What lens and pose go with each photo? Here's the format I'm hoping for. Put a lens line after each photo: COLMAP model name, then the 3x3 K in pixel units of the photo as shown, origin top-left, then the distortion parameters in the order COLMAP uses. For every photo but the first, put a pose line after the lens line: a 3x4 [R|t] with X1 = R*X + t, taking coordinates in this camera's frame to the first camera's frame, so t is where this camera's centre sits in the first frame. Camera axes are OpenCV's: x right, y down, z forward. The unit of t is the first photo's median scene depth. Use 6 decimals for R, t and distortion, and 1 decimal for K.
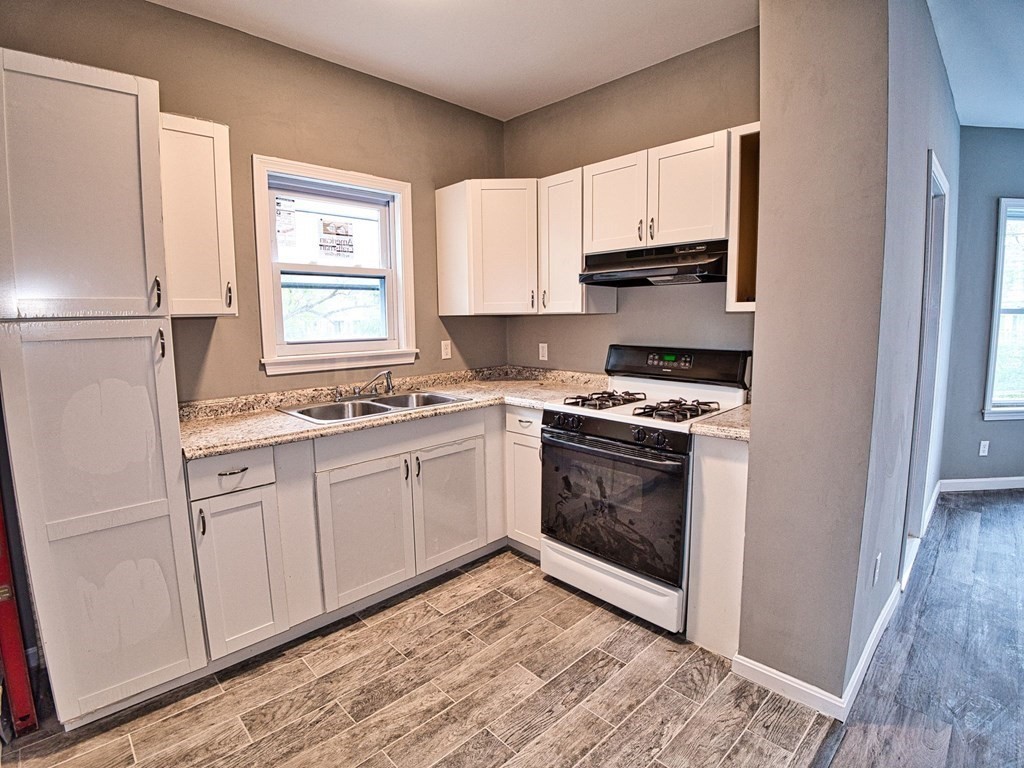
lens RADIAL K [[499.2, 0, 514.5], [0, 499.2, 376.3], [0, 0, 1]] dist [-0.028863, -0.014350]
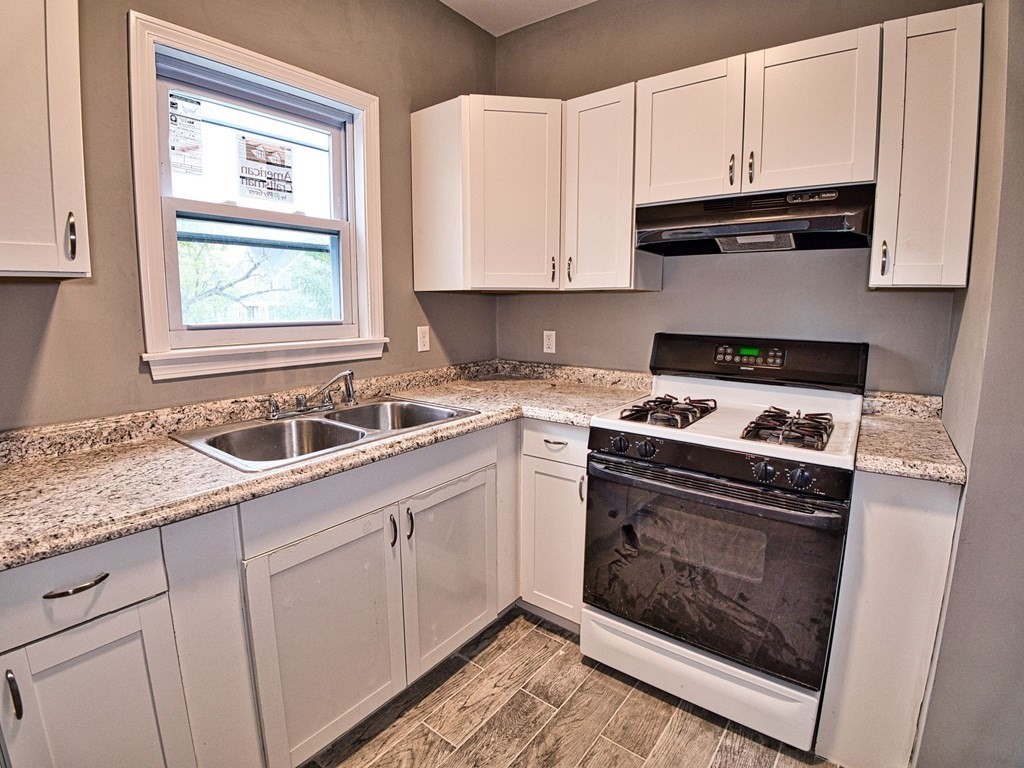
lens RADIAL K [[500.1, 0, 510.6], [0, 500.1, 373.9], [0, 0, 1]] dist [-0.042990, -0.009526]
pose [[0.989951, -0.005942, 0.141287, -0.151716], [0.003330, 0.999819, 0.018716, -0.020510], [-0.141373, -0.018058, 0.989792, 0.350379]]
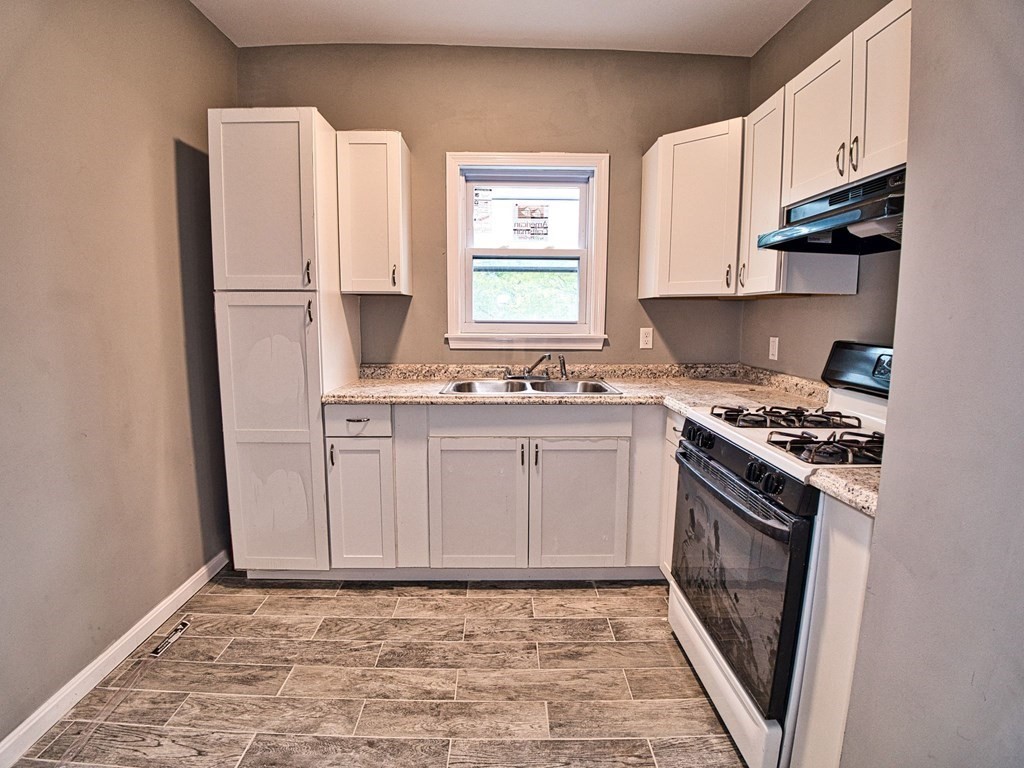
lens RADIAL K [[504.0, 0, 513.6], [0, 504.0, 374.4], [0, 0, 1]] dist [-0.003098, -0.043223]
pose [[0.729795, 0.099176, -0.676434, 0.398388], [-0.097186, 0.994424, 0.040946, -0.004768], [0.676723, 0.035858, 0.735364, 0.255801]]
